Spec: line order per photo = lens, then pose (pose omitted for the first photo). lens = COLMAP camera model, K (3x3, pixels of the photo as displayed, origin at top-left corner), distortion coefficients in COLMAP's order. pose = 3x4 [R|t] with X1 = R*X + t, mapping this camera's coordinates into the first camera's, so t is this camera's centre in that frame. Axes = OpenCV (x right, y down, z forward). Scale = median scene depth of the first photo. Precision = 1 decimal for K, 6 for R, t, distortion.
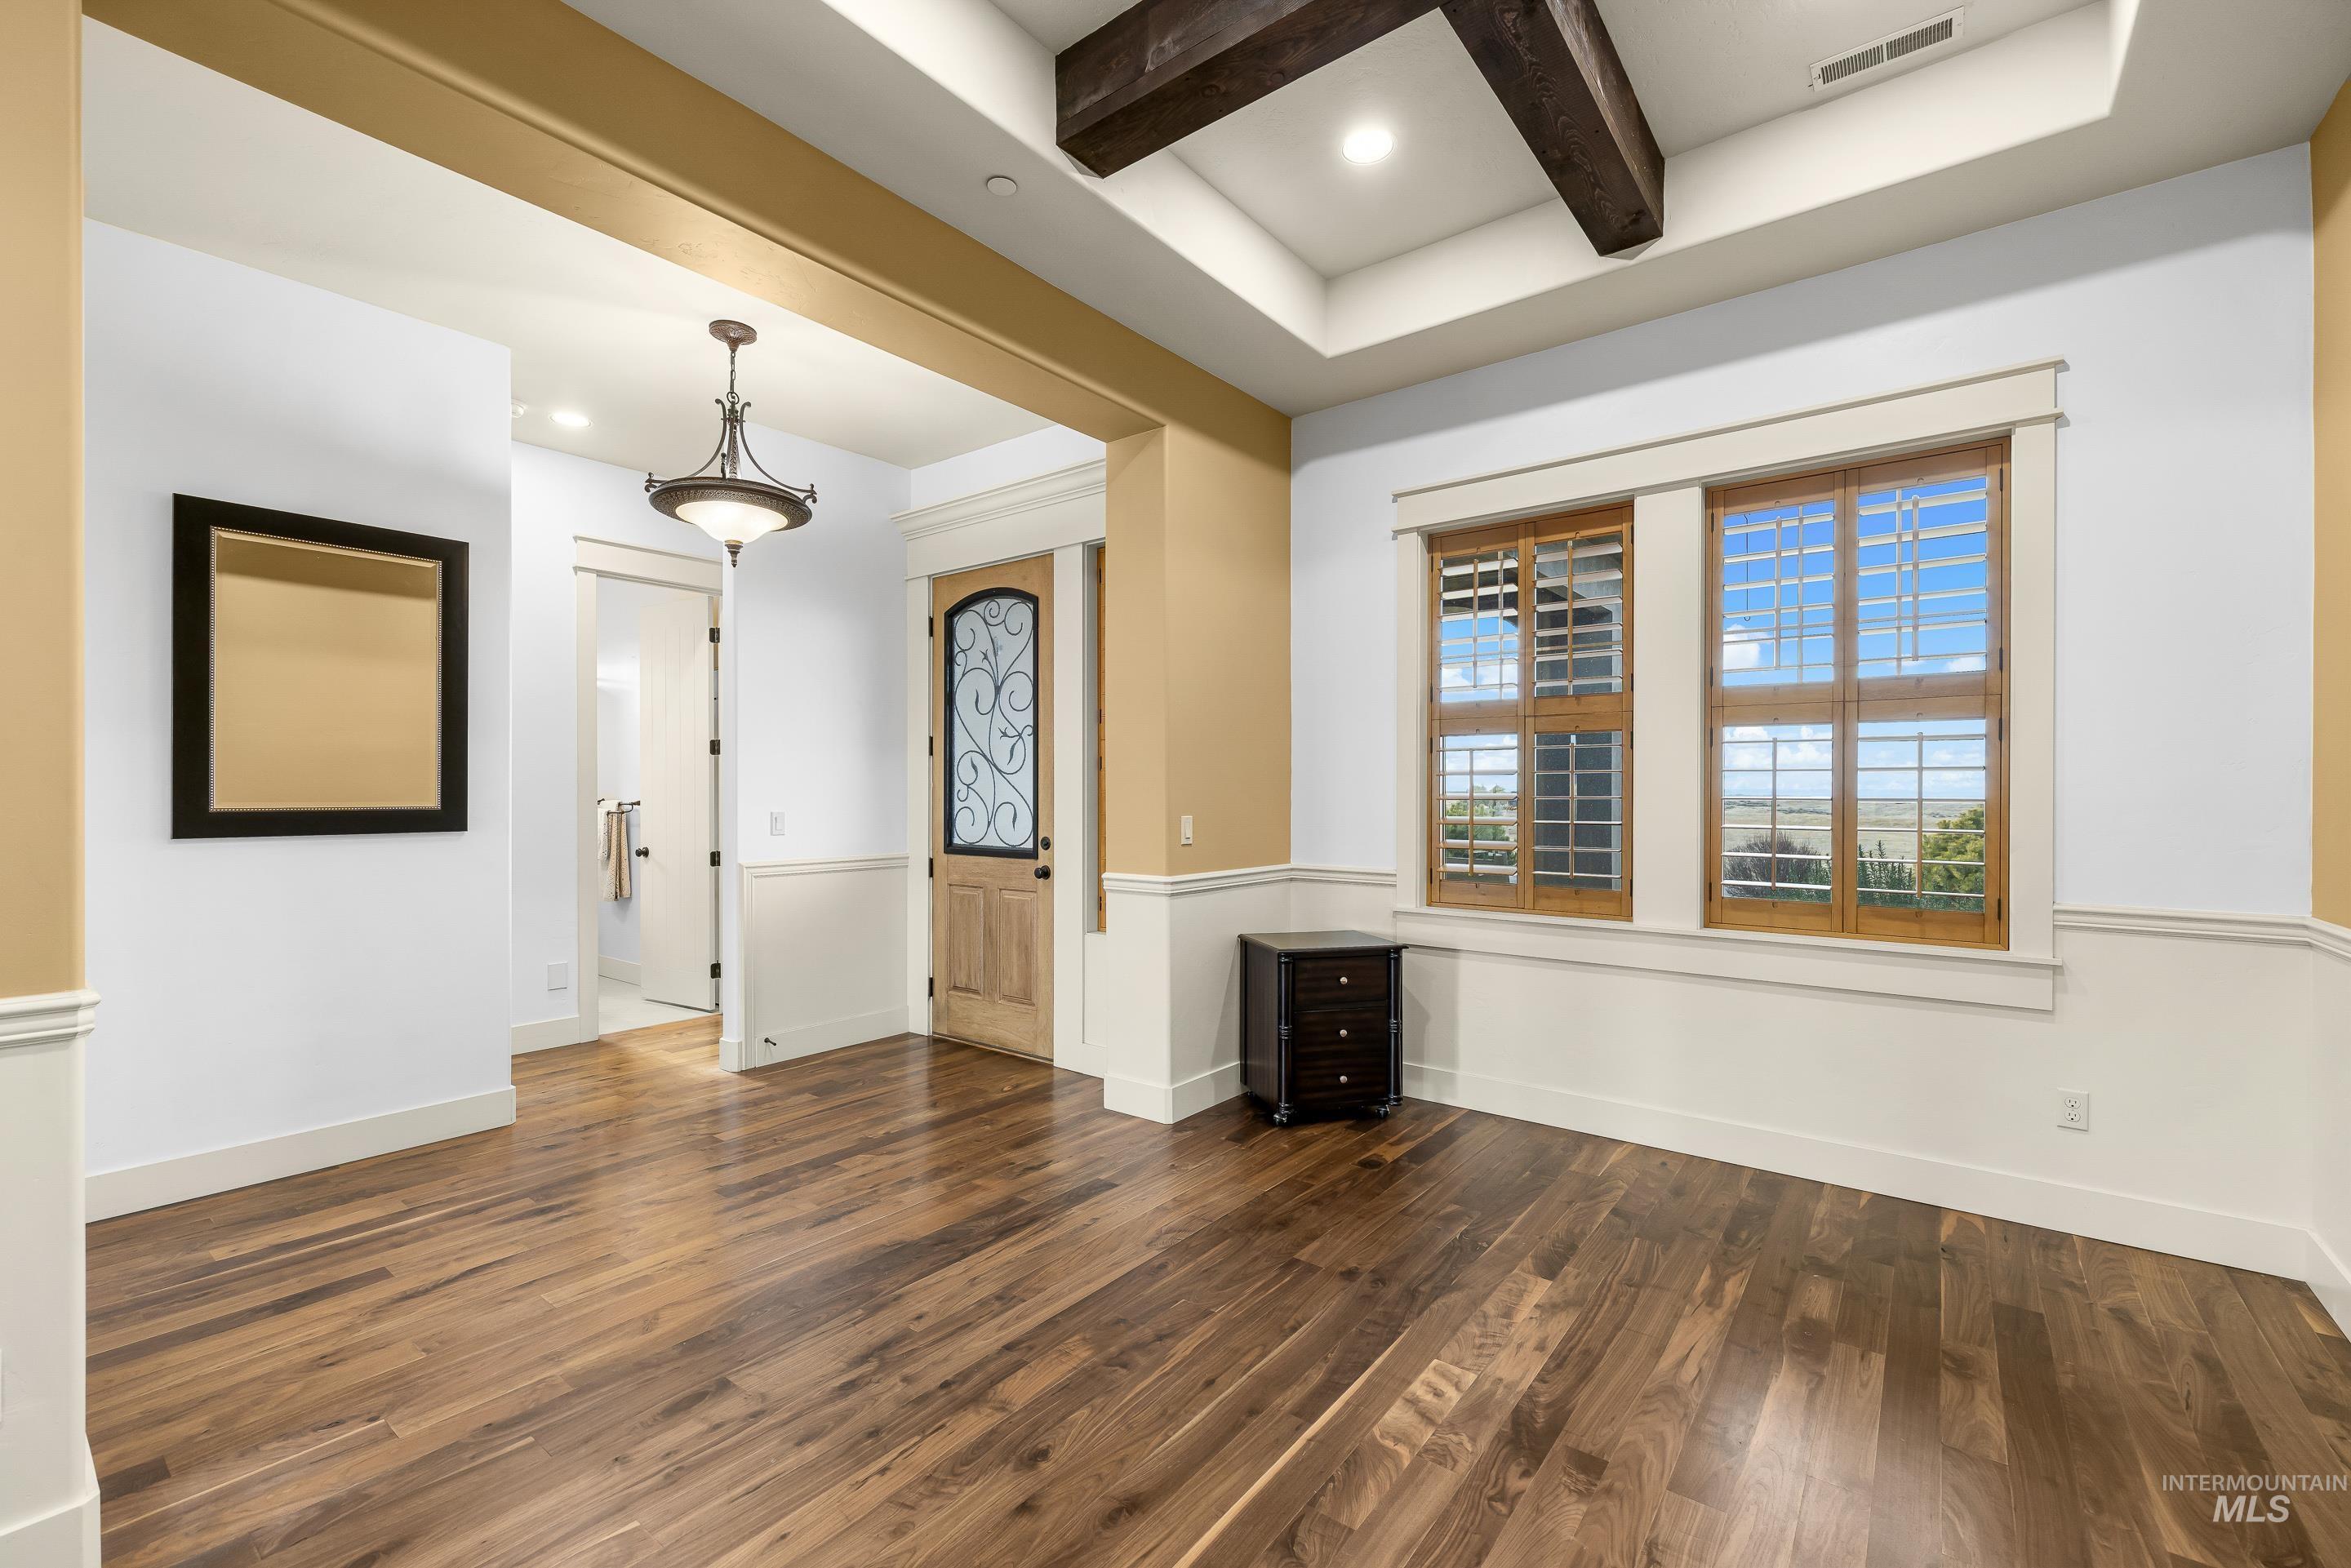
lens RADIAL K [[1009.7, 0, 1169.7], [0, 1009.7, 794.6], [0, 0, 1]] dist [0.000833, 0.000428]
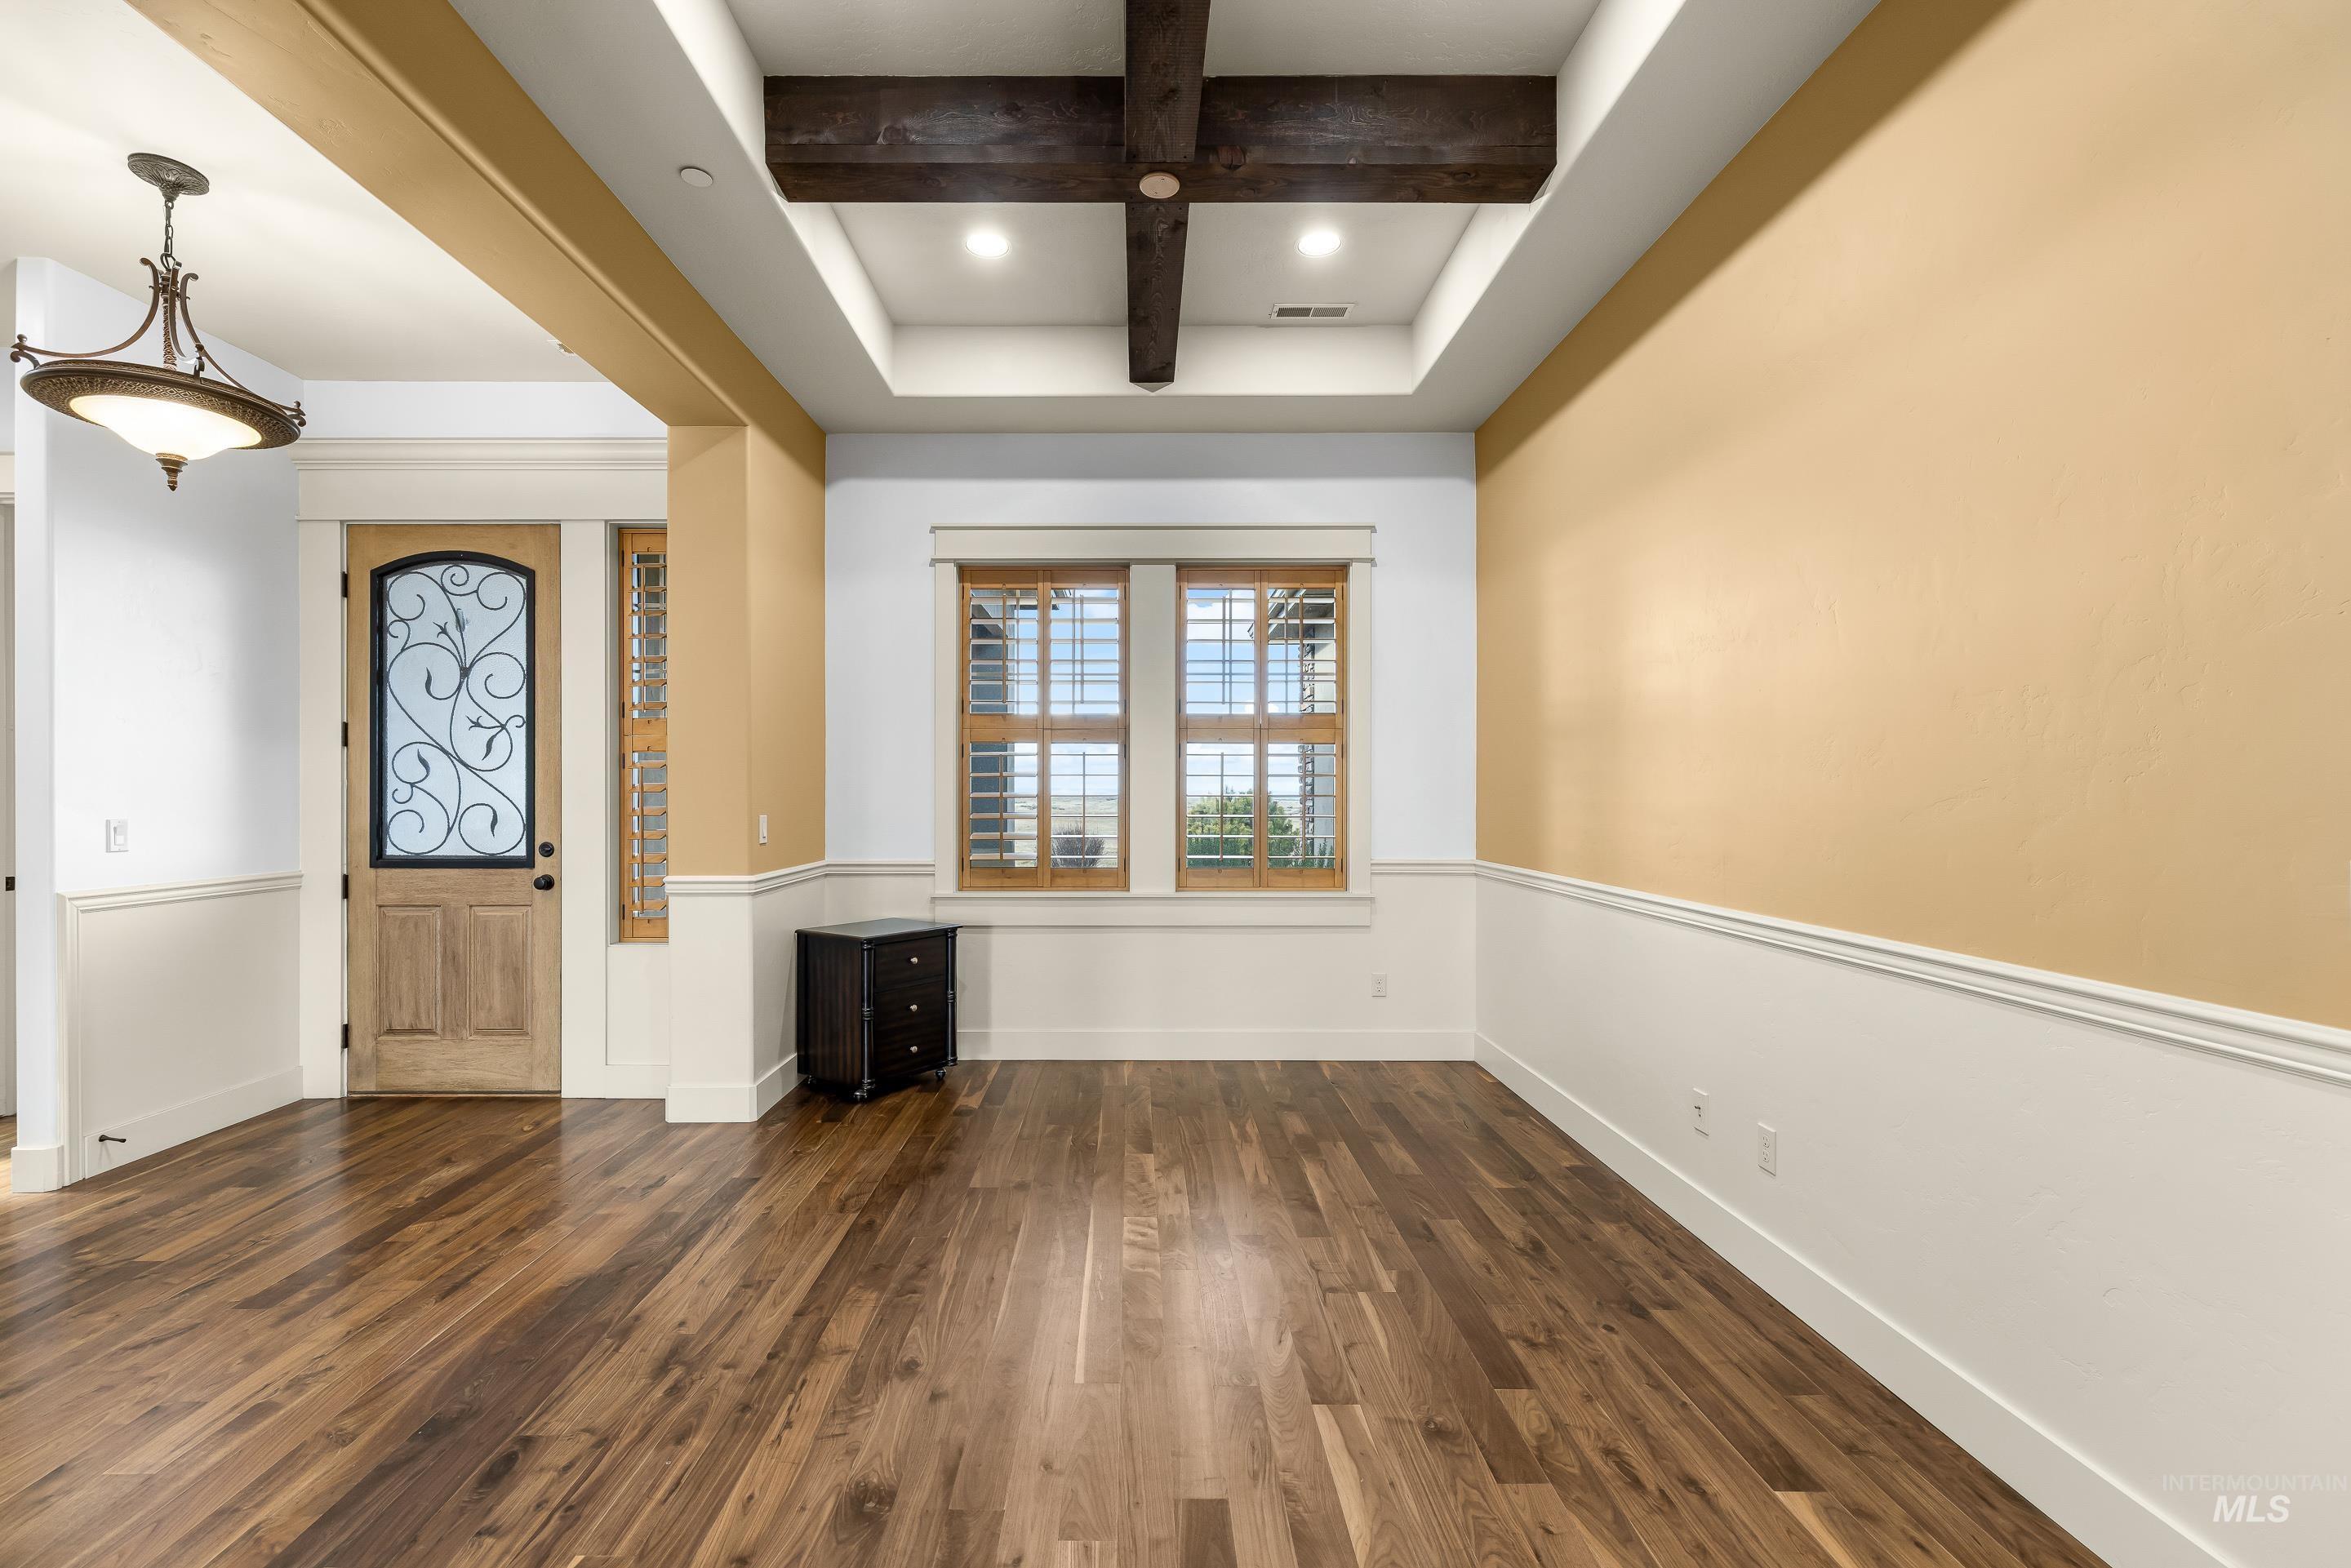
lens RADIAL K [[1009.7, 0, 1169.7], [0, 1009.7, 794.6], [0, 0, 1]] dist [0.000833, 0.000428]
pose [[0.775062, -0.002785, 0.631880, -0.292497], [0.002868, 0.999995, 0.000889, 0.000885], [-0.631879, 0.001124, 0.775066, -0.038463]]
